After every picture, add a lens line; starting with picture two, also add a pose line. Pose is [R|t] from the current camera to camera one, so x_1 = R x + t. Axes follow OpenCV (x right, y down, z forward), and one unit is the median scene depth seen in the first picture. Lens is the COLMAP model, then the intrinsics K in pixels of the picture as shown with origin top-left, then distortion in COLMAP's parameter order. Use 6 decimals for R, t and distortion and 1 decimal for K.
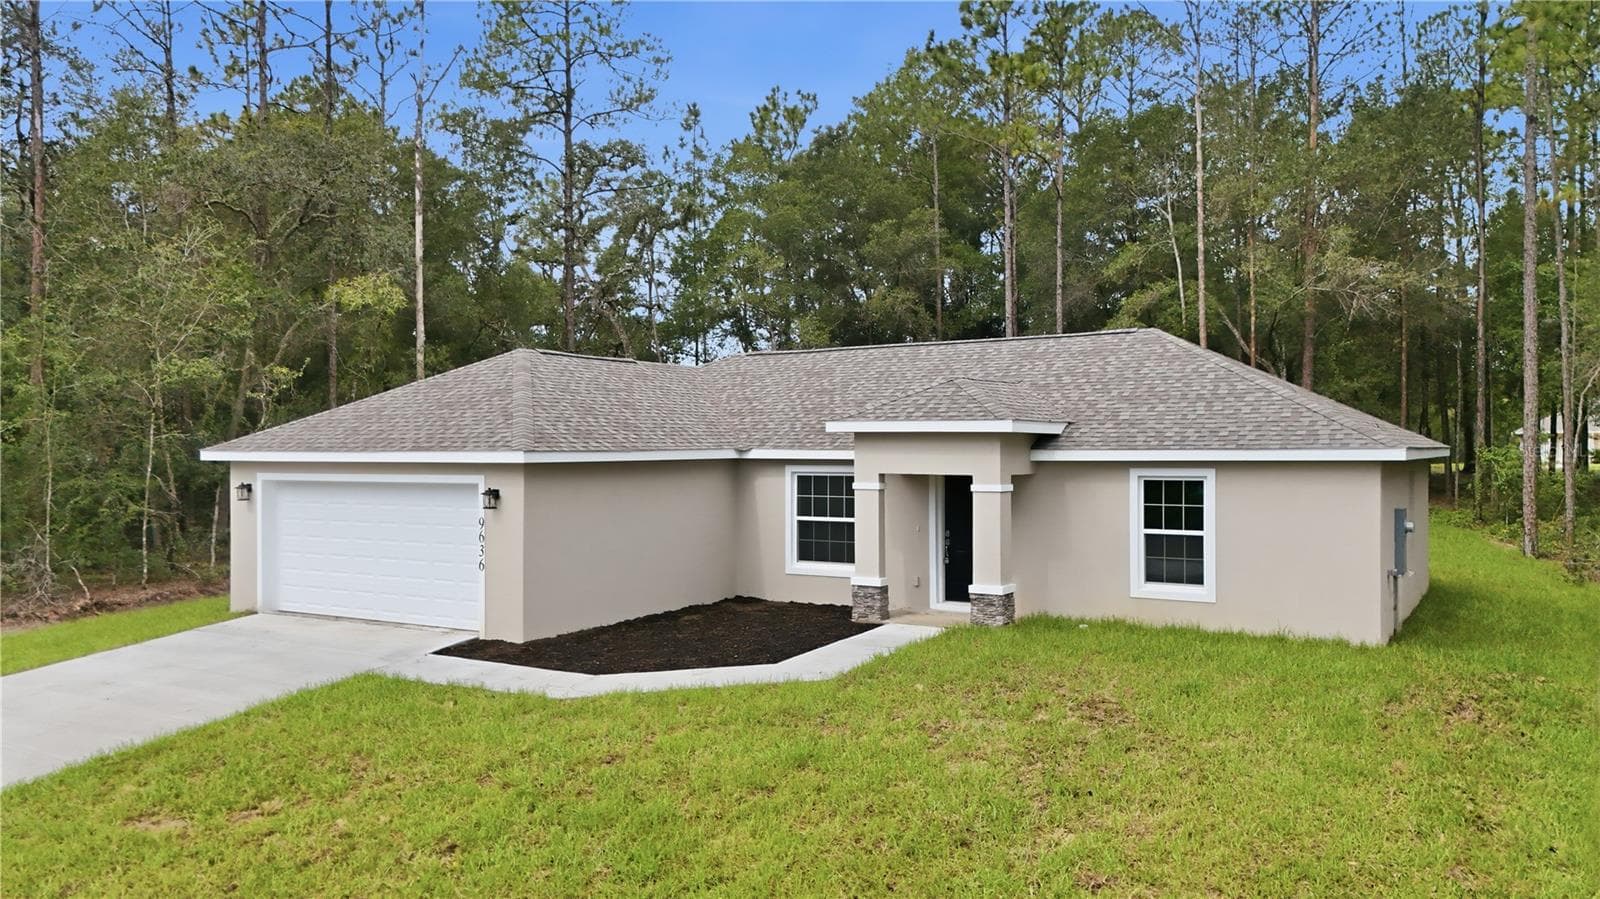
lens RADIAL K [[1178.7, 0, 800.0], [0, 1178.7, 449.5], [0, 0, 1]] dist [0.042365, -0.010775]
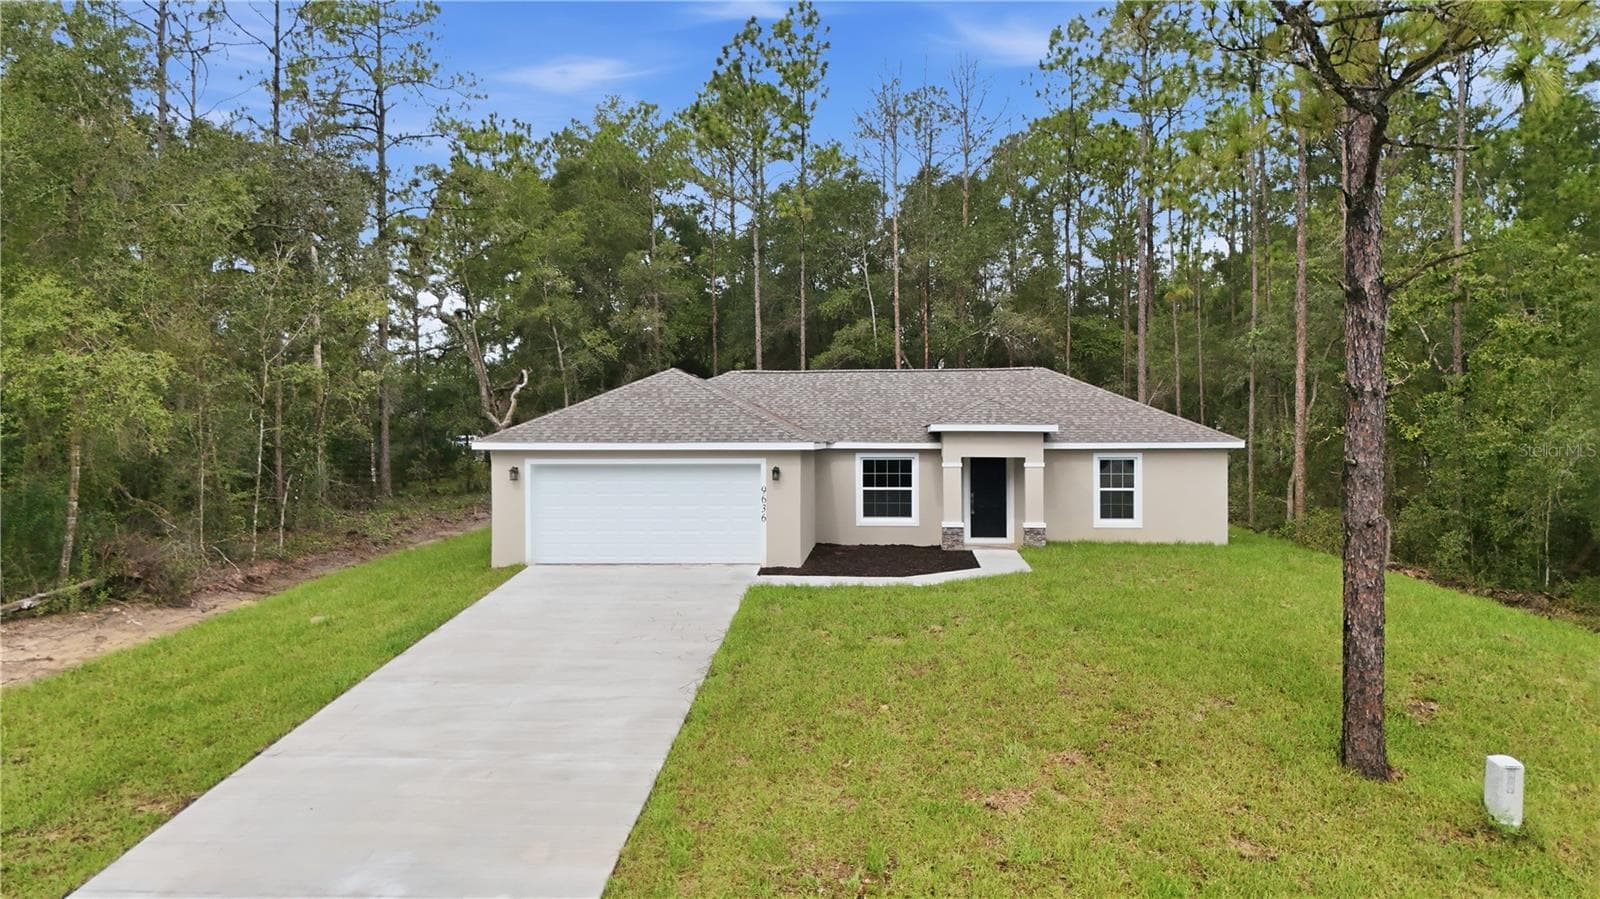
lens RADIAL K [[1168.2, 0, 800.0], [0, 1168.2, 449.5], [0, 0, 1]] dist [0.085241, -0.093445]
pose [[0.889158, -0.000989, 0.457599, -0.808789], [0.000134, 0.999998, 0.001901, 0.006766], [-0.457600, -0.001629, 0.889157, -0.297981]]
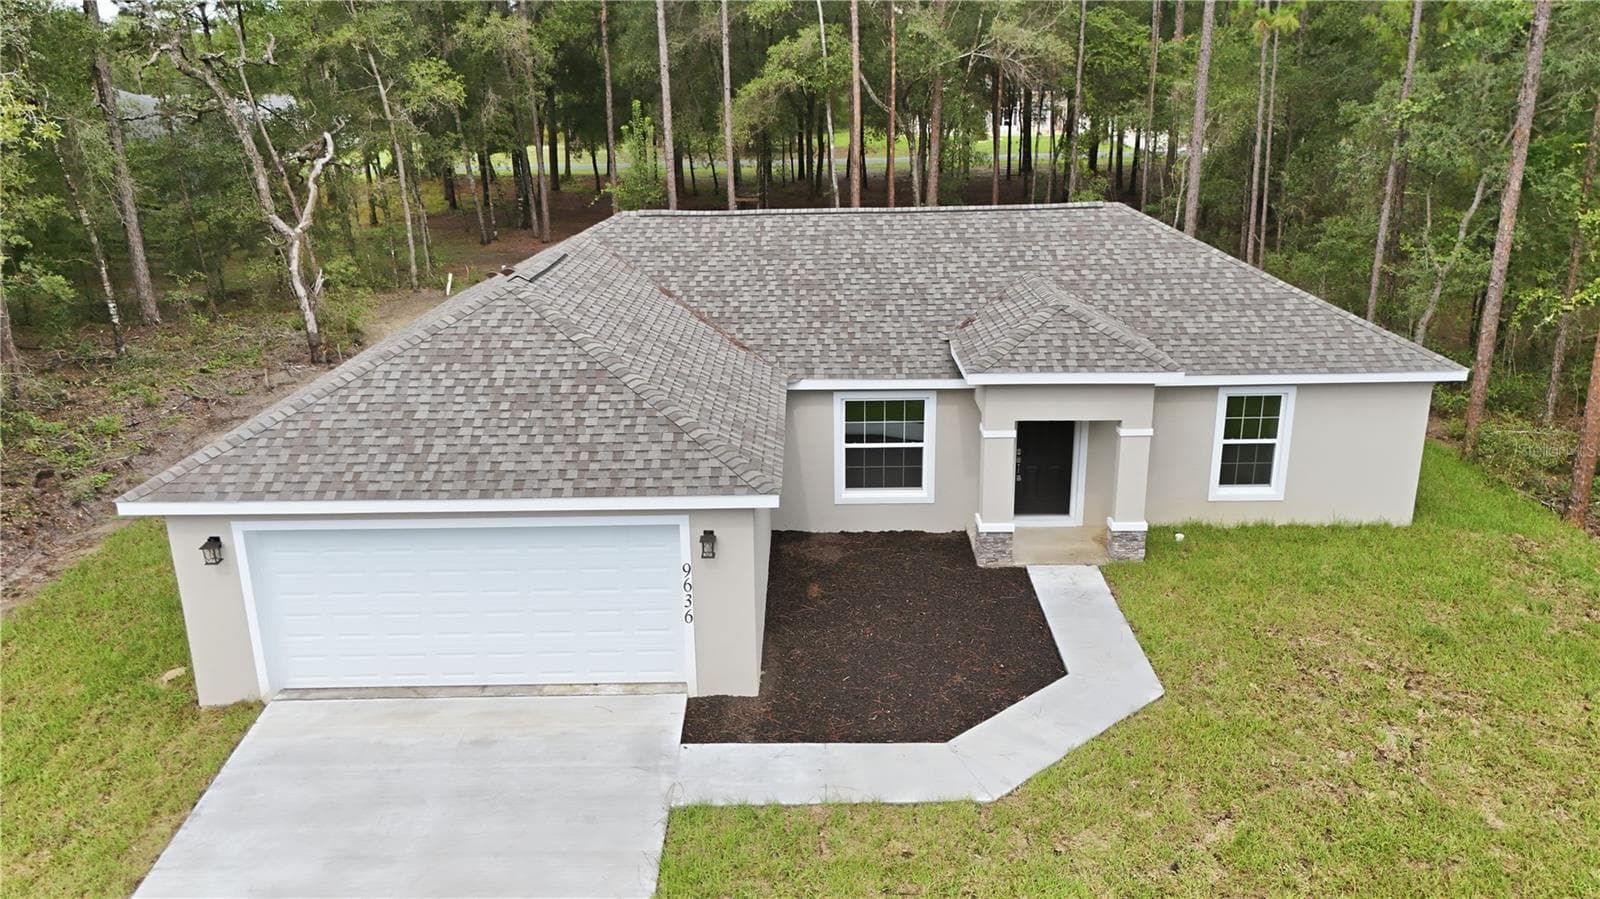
lens RADIAL K [[1178.7, 0, 800.0], [0, 1178.7, 449.5], [0, 0, 1]] dist [0.042365, -0.010775]
pose [[0.855735, -0.165681, 0.490170, -0.524647], [0.012972, 0.953919, 0.299784, -0.232666], [-0.517251, -0.250177, 0.818451, 0.283302]]
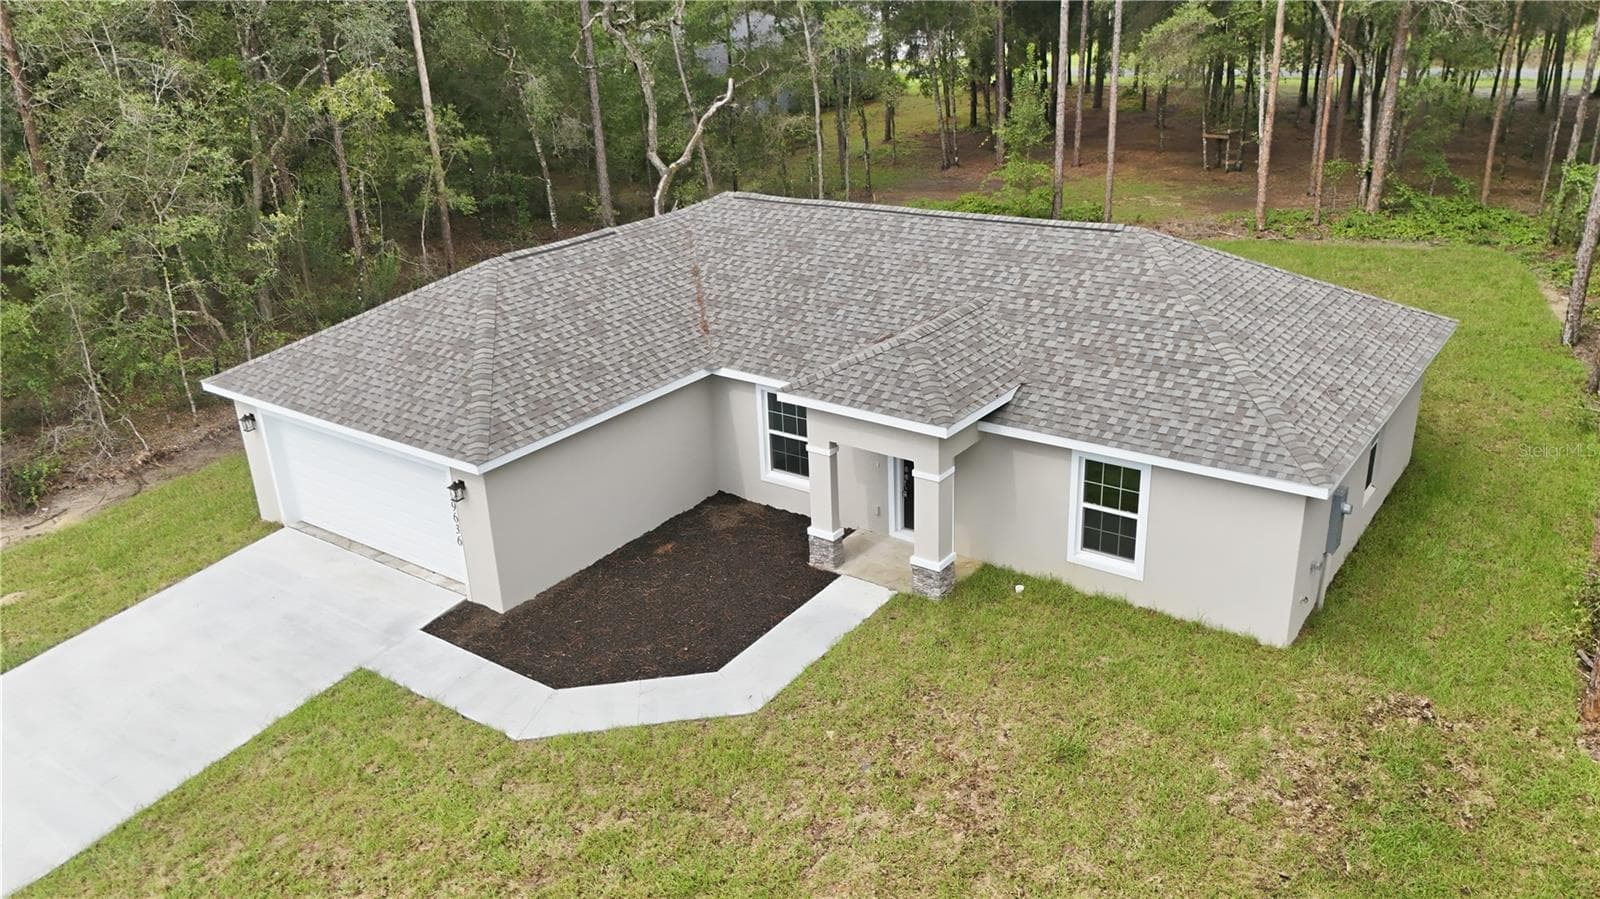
lens RADIAL K [[1167.5, 0, 814.2], [0, 1167.5, 454.5], [0, 0, 1]] dist [0.081407, -0.092098]
pose [[0.996743, -0.004366, -0.080528, 0.127761], [0.034926, 0.923405, 0.382236, -0.337586], [0.072692, -0.383803, 0.920549, 0.054813]]
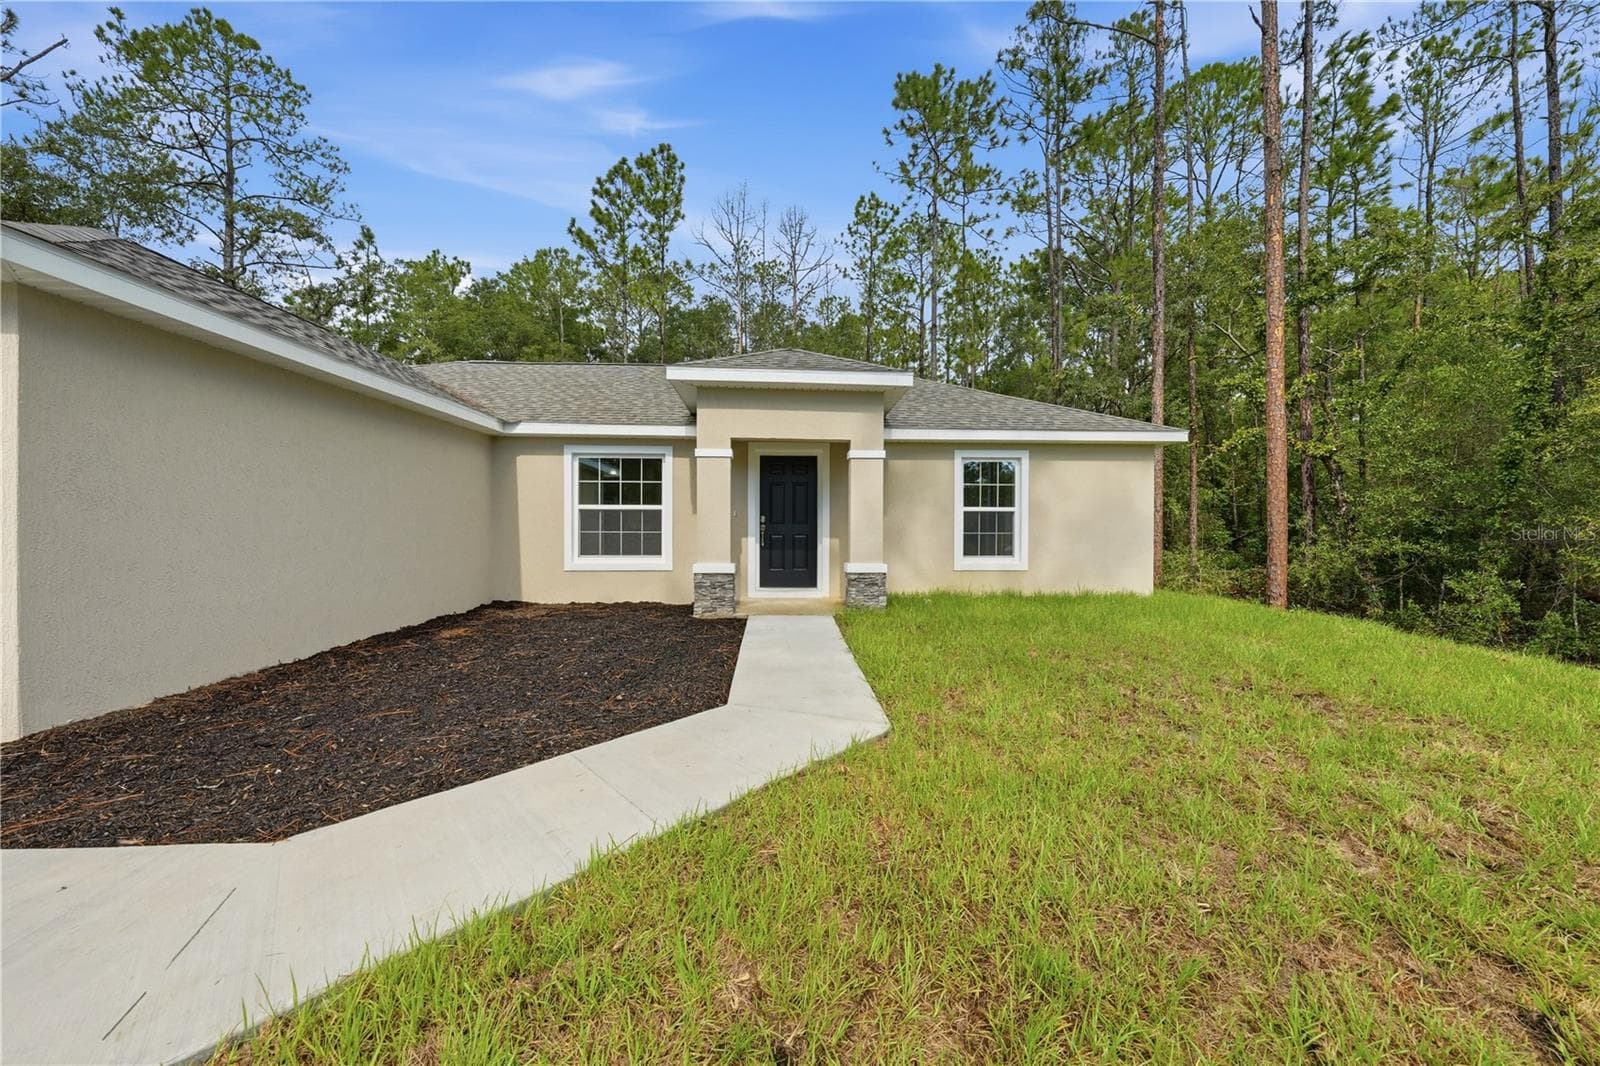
lens RADIAL K [[550.7, 0, 802.1], [0, 550.7, 531.2], [0, 0, 1]] dist [-0.001545, -0.000235]
pose [[0.821681, 0.000713, 0.569947, -0.107719], [-0.004595, 0.999975, 0.005374, 0.079351], [-0.569929, -0.007035, 0.821664, 0.611985]]
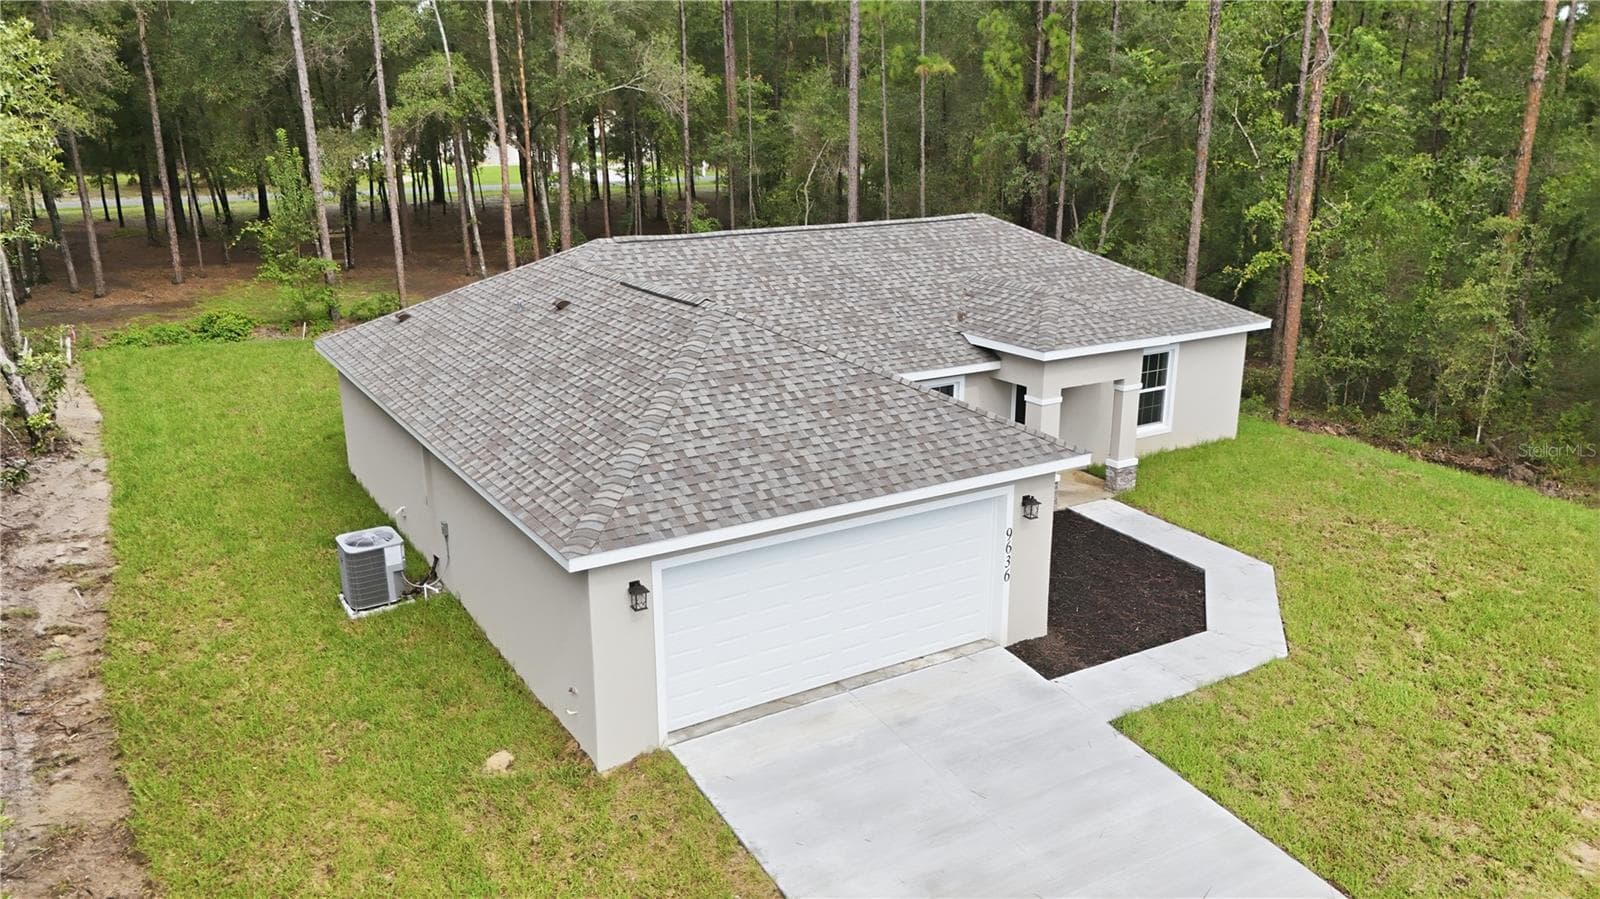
lens RADIAL K [[1178.7, 0, 800.0], [0, 1178.7, 449.5], [0, 0, 1]] dist [0.042365, -0.010775]
pose [[0.456915, -0.249051, 0.853934, -1.002877], [0.002617, 0.960376, 0.278695, -0.233586], [-0.889507, -0.125105, 0.439462, 0.669118]]
